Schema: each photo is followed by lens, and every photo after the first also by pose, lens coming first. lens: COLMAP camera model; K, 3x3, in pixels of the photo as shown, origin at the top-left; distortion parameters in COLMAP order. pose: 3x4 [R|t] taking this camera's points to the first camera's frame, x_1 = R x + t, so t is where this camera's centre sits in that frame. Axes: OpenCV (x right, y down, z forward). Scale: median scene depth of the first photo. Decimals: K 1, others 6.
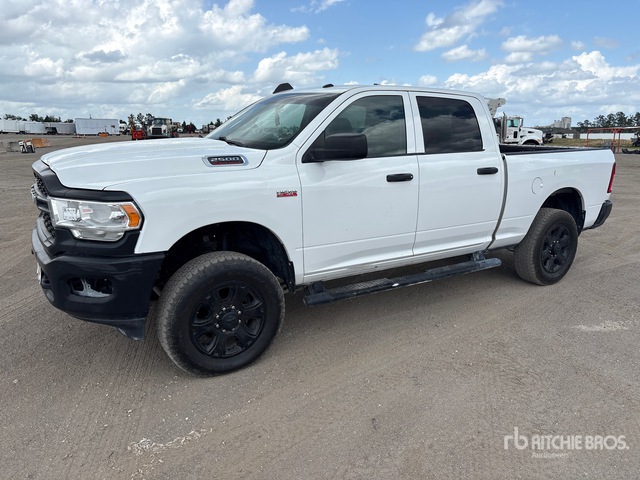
lens RADIAL K [[489.0, 0, 322.0], [0, 489.0, 235.5], [0, 0, 1]] dist [-0.032555, -0.018234]
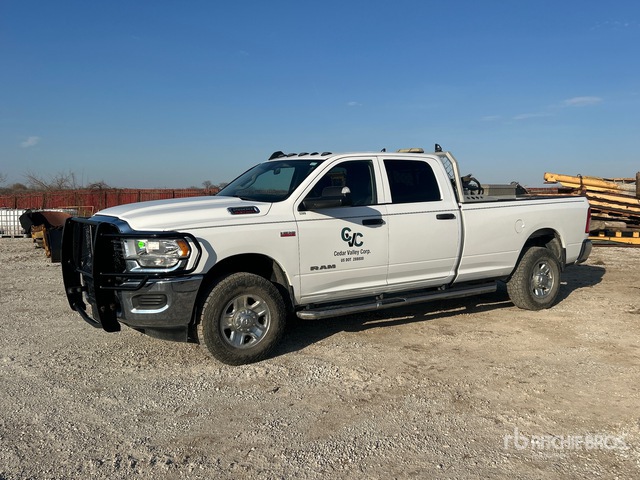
lens RADIAL K [[572.7, 0, 321.7], [0, 572.7, 238.6], [0, 0, 1]] dist [-0.042406, -0.002821]
pose [[0.999069, -0.029076, 0.031870, -0.023207], [0.032916, 0.991296, -0.127474, 0.108839], [-0.027886, 0.128405, 0.991330, -0.471339]]
